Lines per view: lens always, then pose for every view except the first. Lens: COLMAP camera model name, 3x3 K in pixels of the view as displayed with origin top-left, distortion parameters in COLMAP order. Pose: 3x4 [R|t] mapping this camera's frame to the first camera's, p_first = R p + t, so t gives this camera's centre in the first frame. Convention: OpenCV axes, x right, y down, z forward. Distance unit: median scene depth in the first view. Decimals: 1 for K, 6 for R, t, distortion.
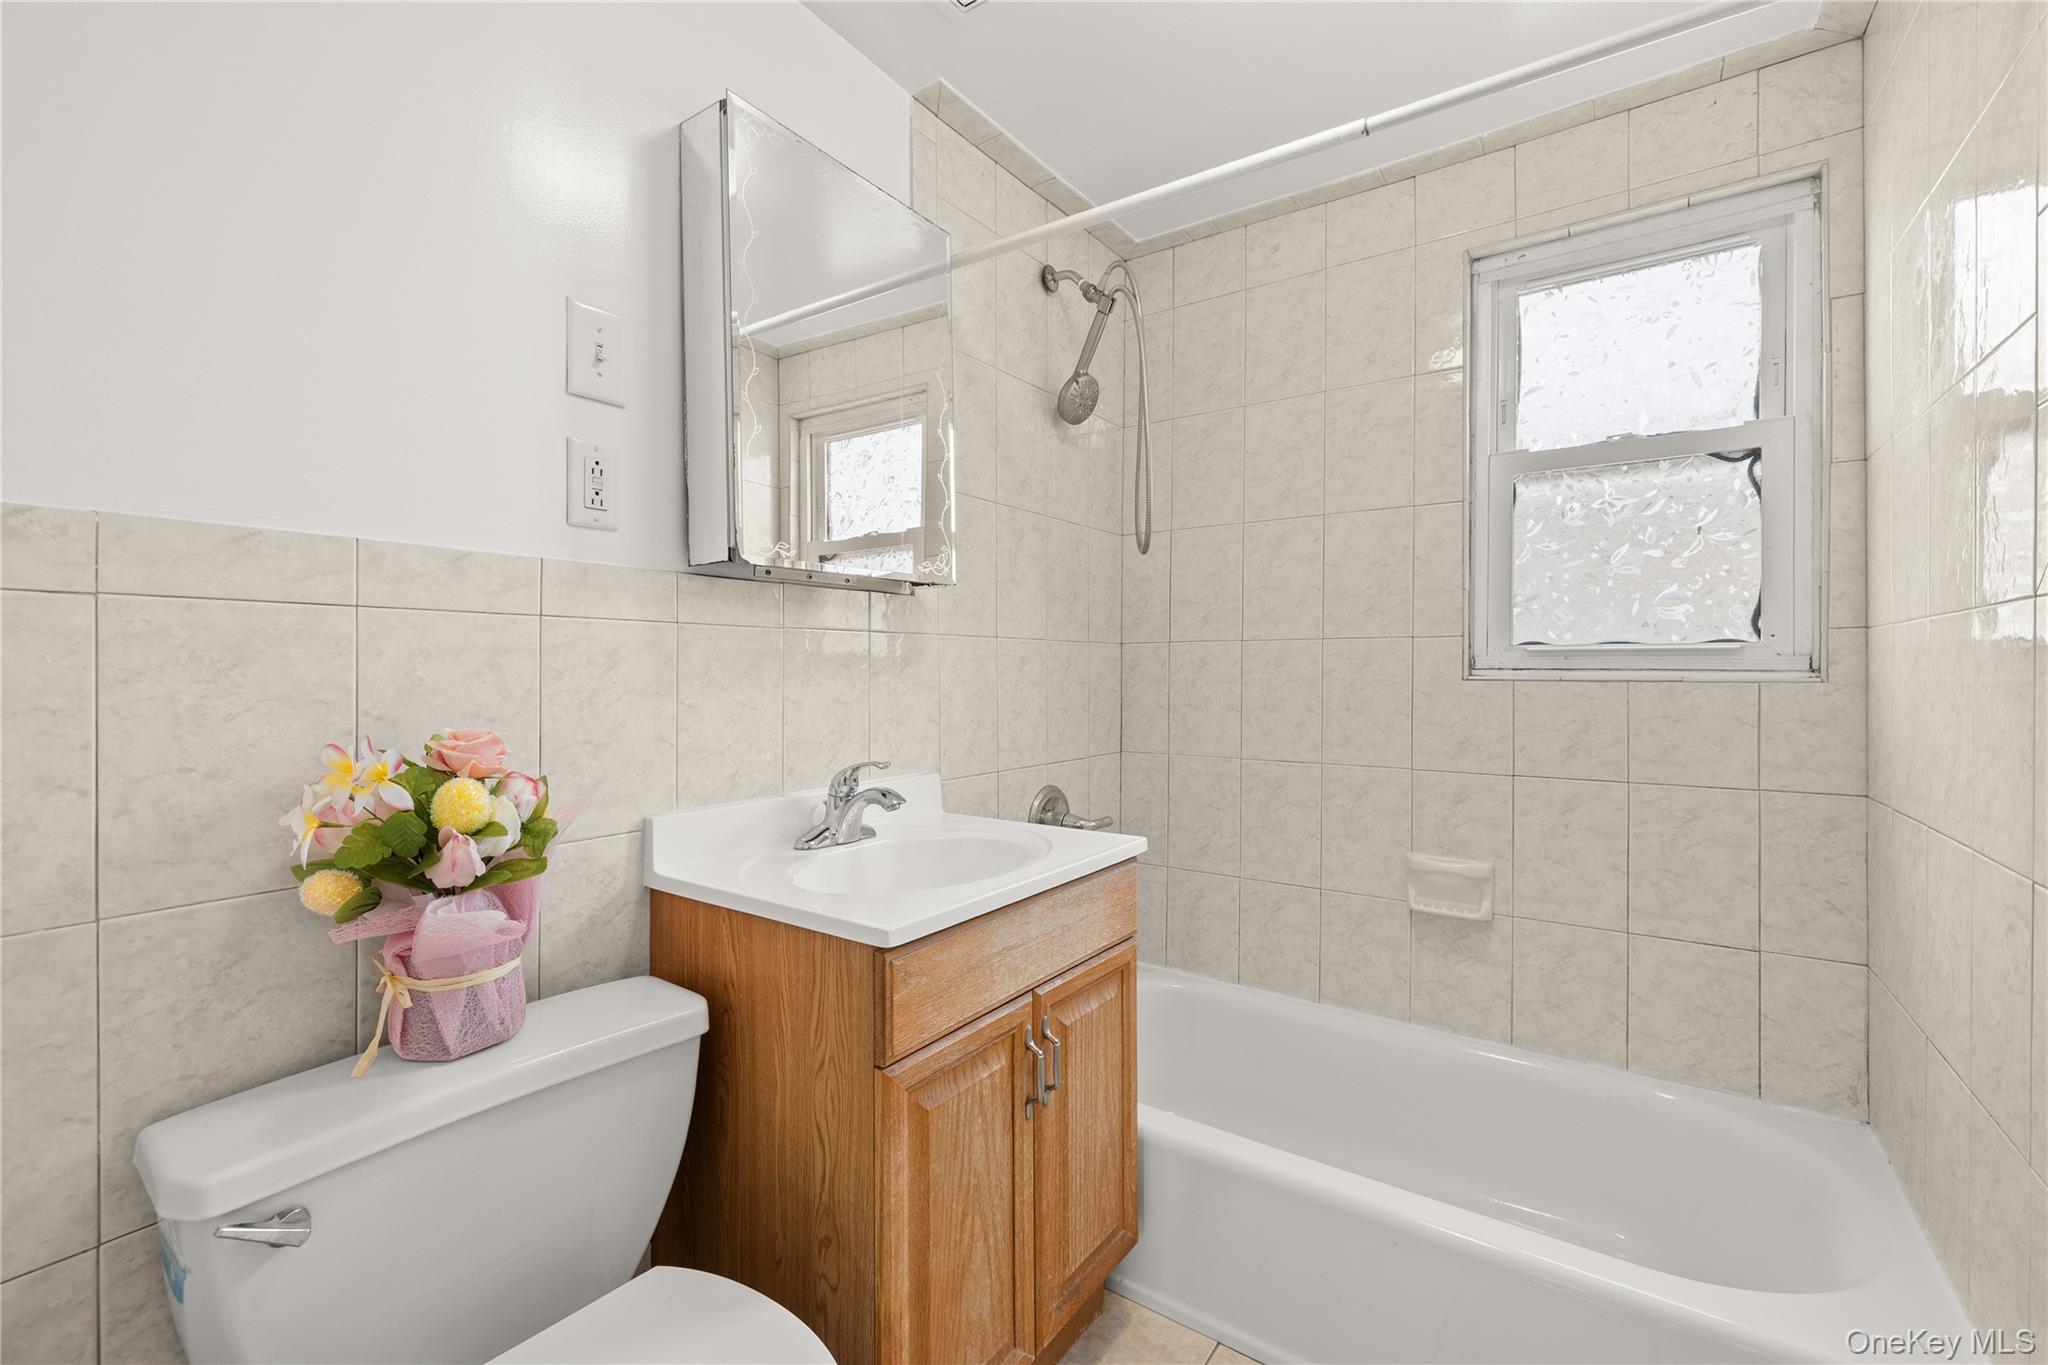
lens RADIAL K [[879.2, 0, 1015.3], [0, 879.2, 671.5], [0, 0, 1]] dist [0.004053, -0.000556]
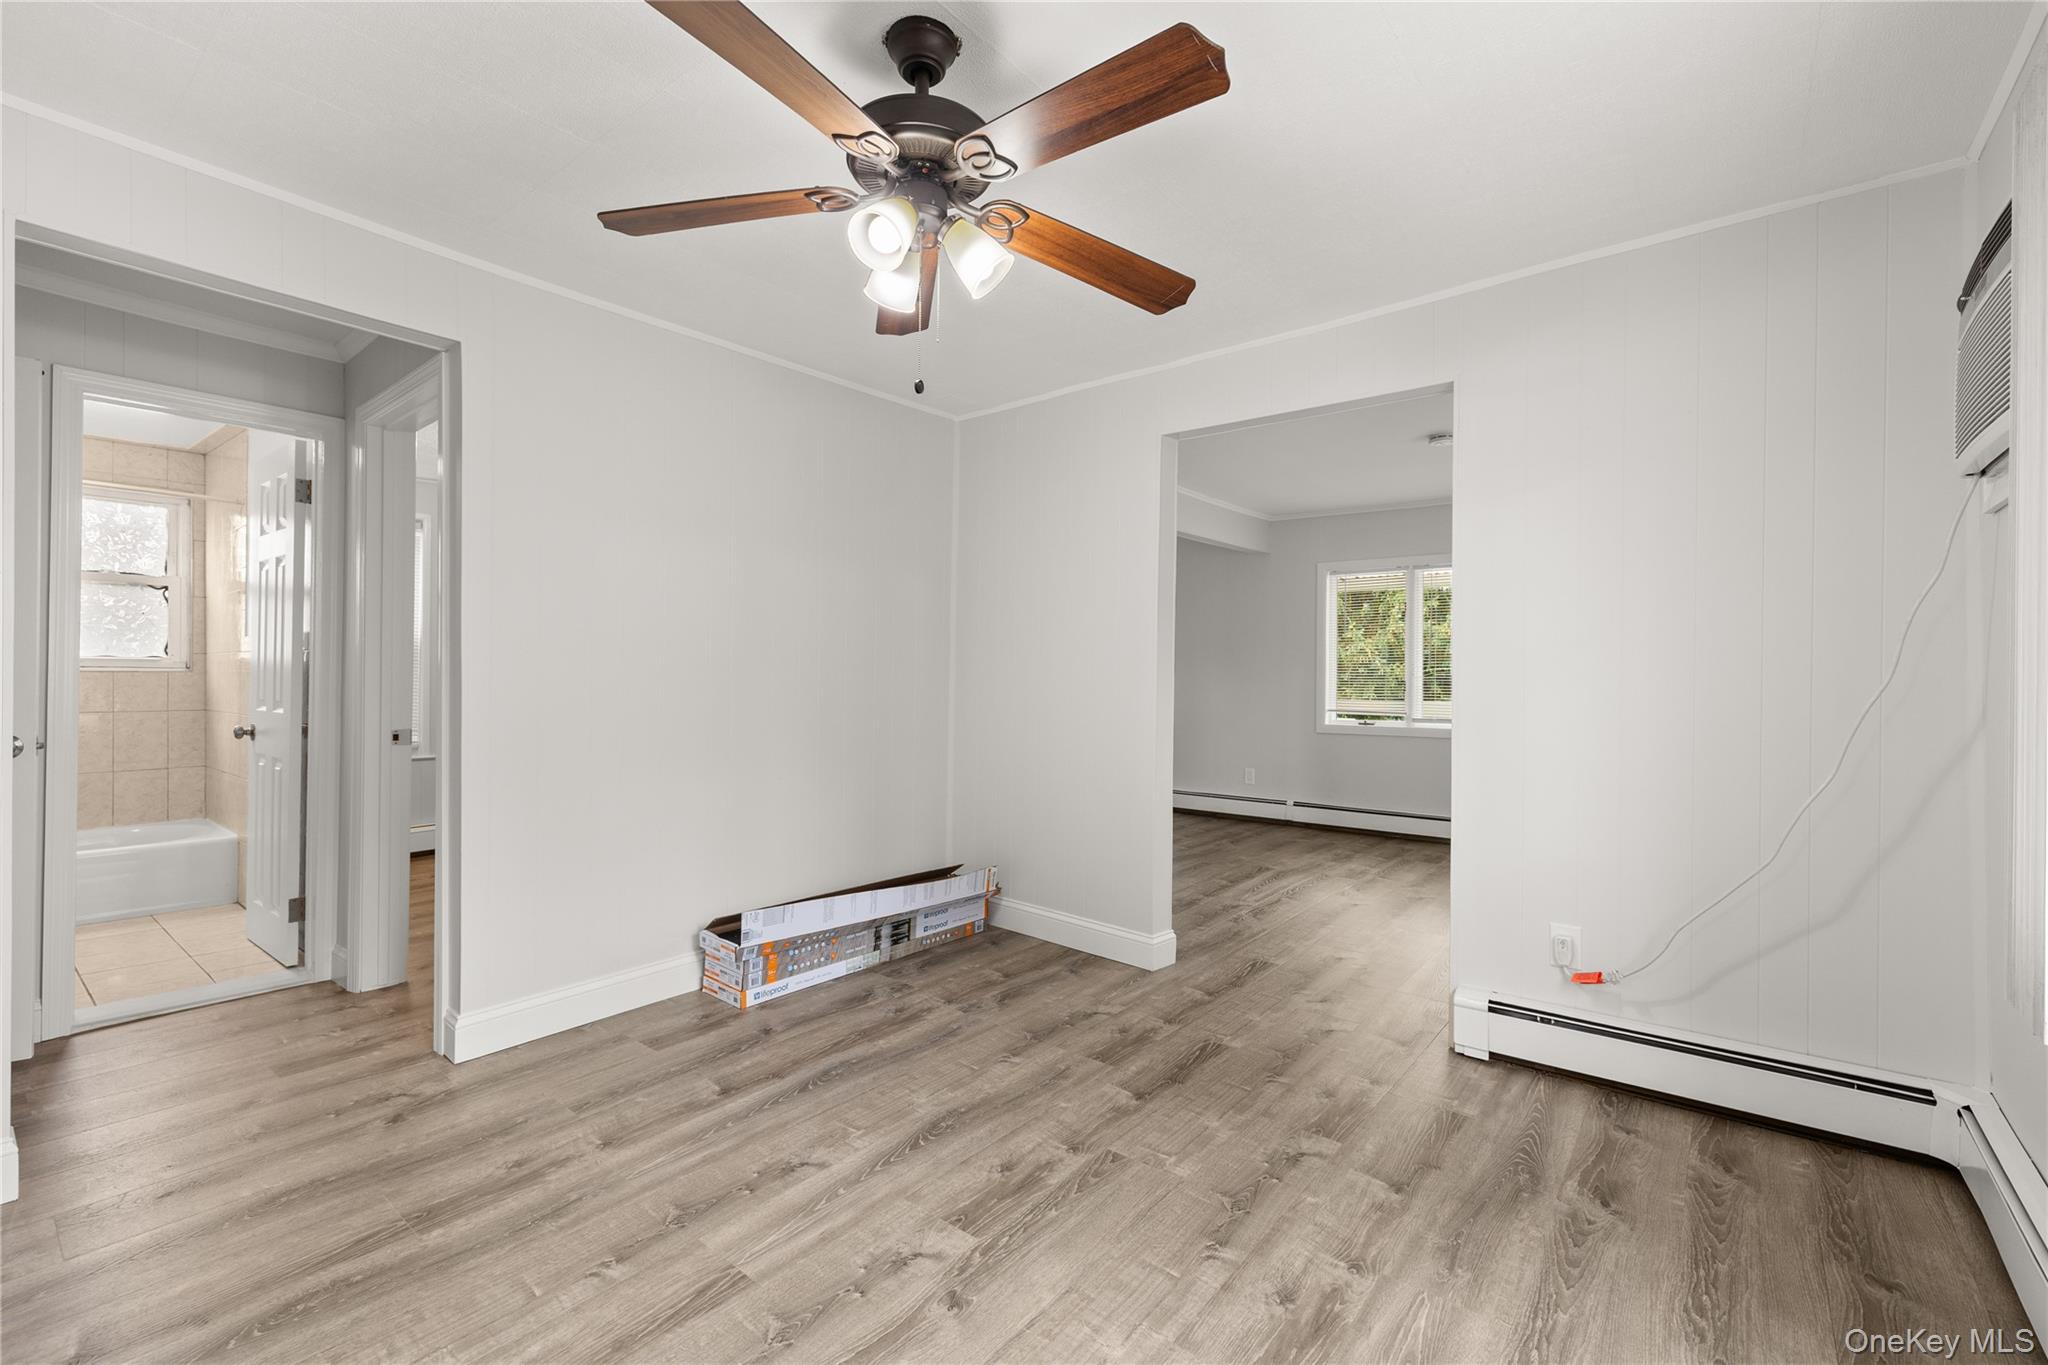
lens RADIAL K [[879.2, 0, 1011.7], [0, 879.2, 667.0], [0, 0, 1]] dist [0.004053, -0.000556]
pose [[0.070927, 0.001537, 0.997480, -1.726403], [-0.002391, 0.999996, -0.001370, -0.007325], [-0.997479, -0.002288, 0.070930, -1.834628]]
